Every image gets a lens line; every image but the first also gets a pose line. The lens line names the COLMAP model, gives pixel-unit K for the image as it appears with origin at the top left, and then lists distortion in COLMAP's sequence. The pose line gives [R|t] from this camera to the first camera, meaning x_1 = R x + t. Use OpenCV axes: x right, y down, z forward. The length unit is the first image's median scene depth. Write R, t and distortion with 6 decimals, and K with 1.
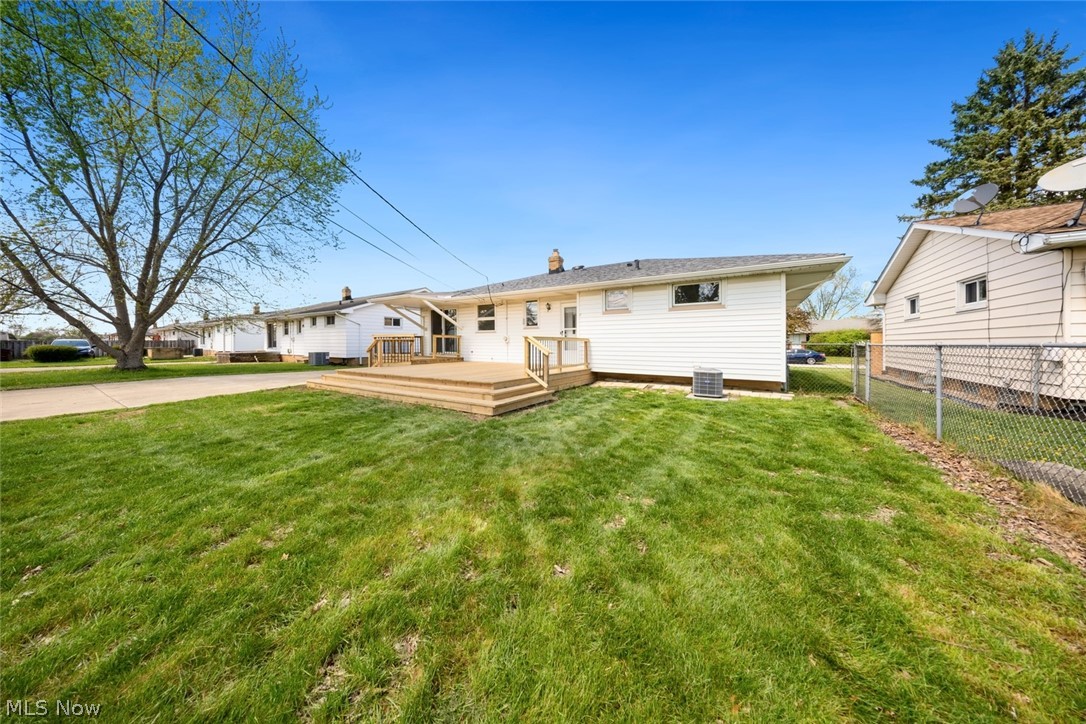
lens RADIAL K [[323.0, 0, 541.9], [0, 323.0, 346.2], [0, 0, 1]] dist [-0.001694, -0.000273]
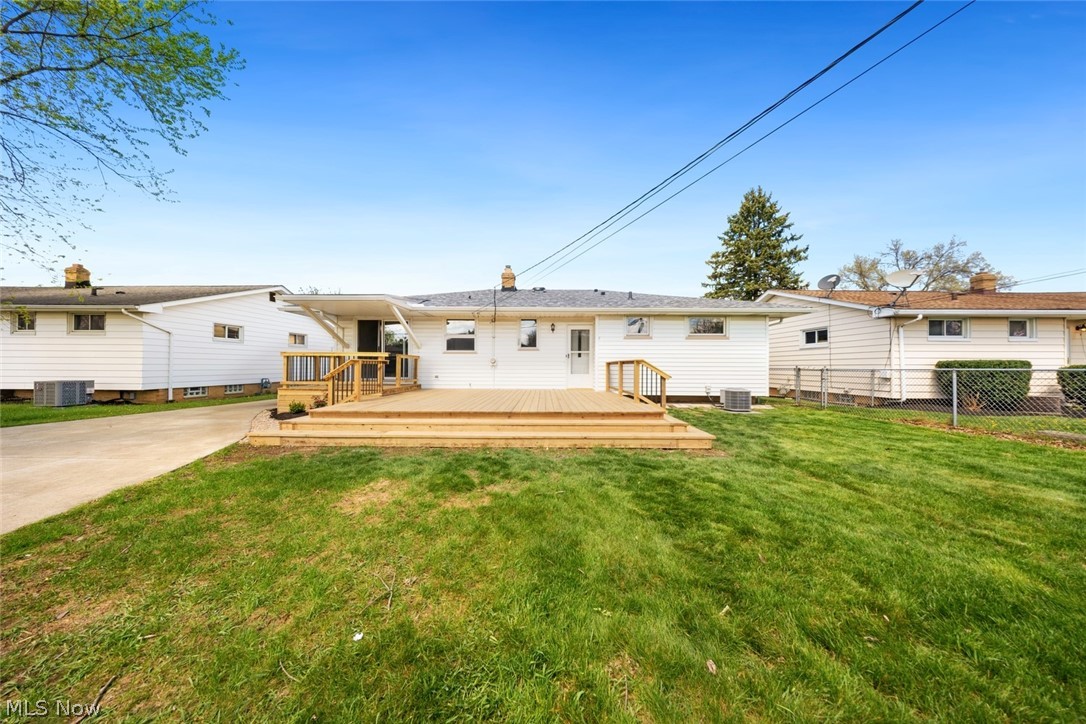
lens RADIAL K [[319.2, 0, 539.0], [0, 319.2, 364.1], [0, 0, 1]] dist [-0.000779, -0.000116]
pose [[0.848277, 0.009026, 0.529476, -0.455416], [-0.000601, 0.999871, -0.016082, -0.001562], [-0.529553, 0.013323, 0.848172, 0.221059]]
